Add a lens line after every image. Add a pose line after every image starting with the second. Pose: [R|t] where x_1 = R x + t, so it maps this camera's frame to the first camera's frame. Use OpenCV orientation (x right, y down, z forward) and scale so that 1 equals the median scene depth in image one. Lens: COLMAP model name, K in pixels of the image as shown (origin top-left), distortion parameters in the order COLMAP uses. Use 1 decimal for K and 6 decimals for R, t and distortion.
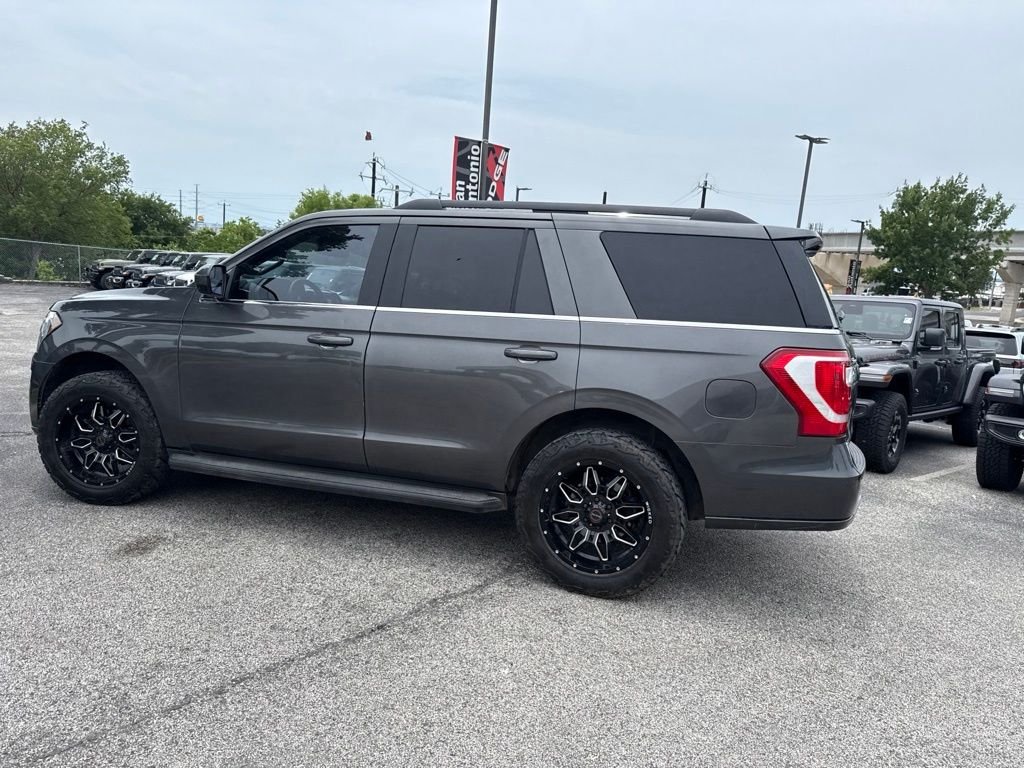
lens RADIAL K [[723.6, 0, 518.4], [0, 723.6, 376.8], [0, 0, 1]] dist [0.041715, -0.049470]
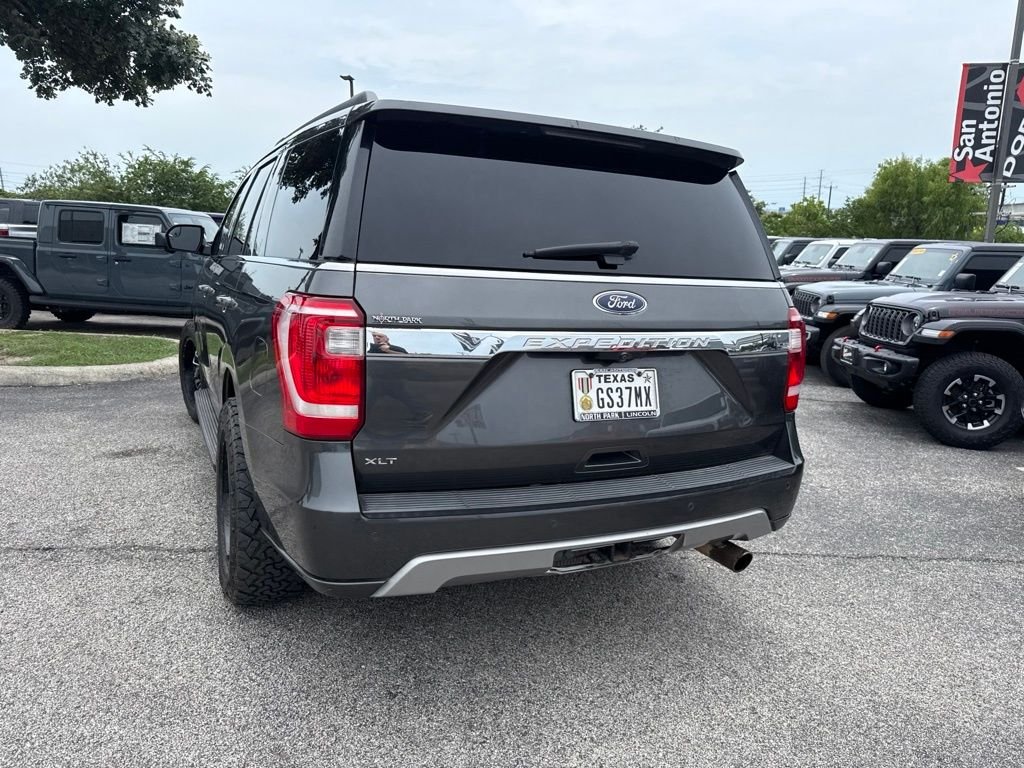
lens RADIAL K [[723.6, 0, 515.7], [0, 723.6, 379.6], [0, 0, 1]] dist [0.041715, -0.049470]
pose [[0.695770, 0.090313, -0.712564, 0.740134], [-0.073501, 0.995808, 0.054443, -0.009764], [0.714494, 0.014495, 0.699492, 0.528636]]
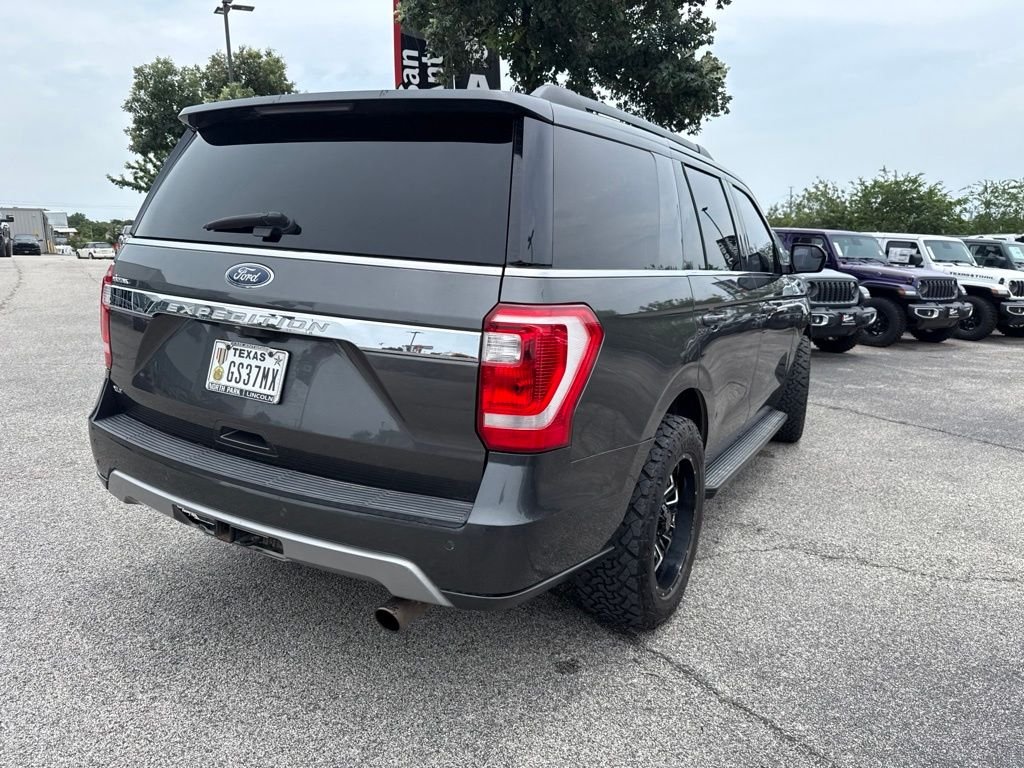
lens RADIAL K [[723.6, 0, 524.0], [0, 723.6, 380.7], [0, 0, 1]] dist [0.041715, -0.049470]
pose [[-0.184373, 0.111547, -0.976506, 0.878309], [-0.156237, 0.977579, 0.141168, -0.070590], [0.970359, 0.178594, -0.162812, 1.209277]]
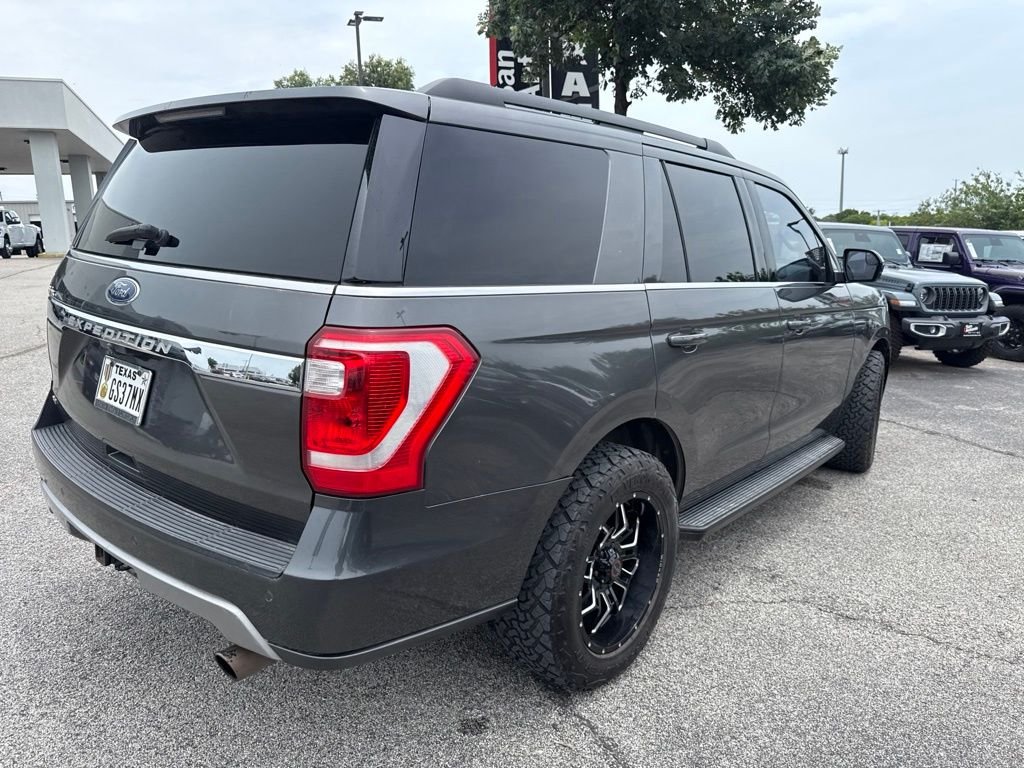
lens RADIAL K [[723.6, 0, 522.2], [0, 723.6, 382.5], [0, 0, 1]] dist [0.041715, -0.049470]
pose [[-0.358930, 0.106260, -0.927296, 0.775759], [-0.157533, 0.972349, 0.172399, -0.105714], [0.919974, 0.207960, -0.332266, 1.343622]]
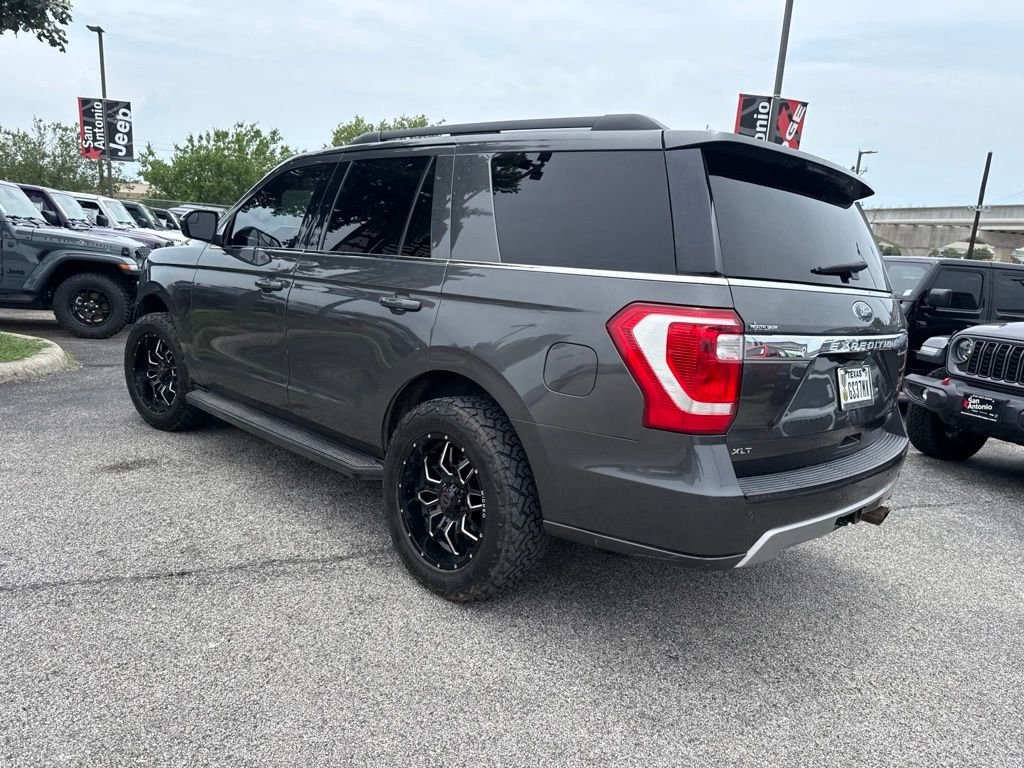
lens RADIAL K [[723.6, 0, 515.3], [0, 723.6, 389.3], [0, 0, 1]] dist [0.041715, -0.049470]
pose [[0.892092, 0.087887, -0.443224, 0.440514], [-0.068882, 0.995889, 0.058832, 0.008680], [0.446572, -0.021954, 0.894478, 0.240541]]
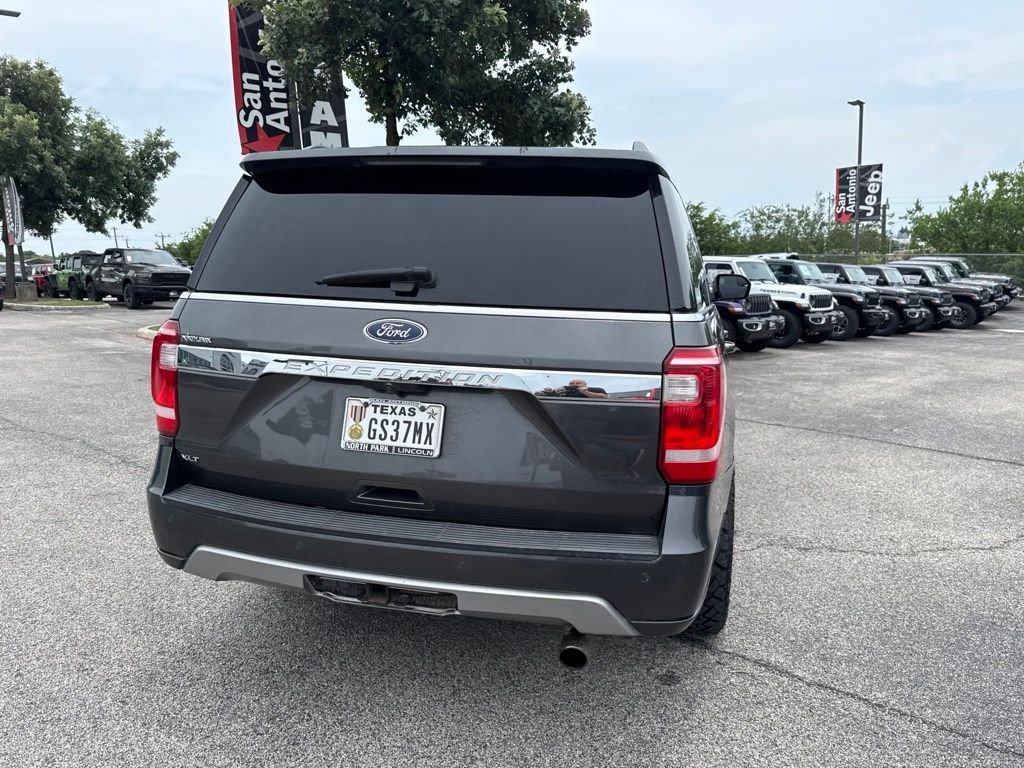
lens RADIAL K [[723.6, 0, 522.8], [0, 723.6, 389.2], [0, 0, 1]] dist [0.041715, -0.049470]
pose [[0.078924, 0.095750, -0.992272, 0.915528], [-0.118184, 0.989256, 0.086059, -0.054668], [0.989850, 0.110478, 0.089392, 0.981615]]
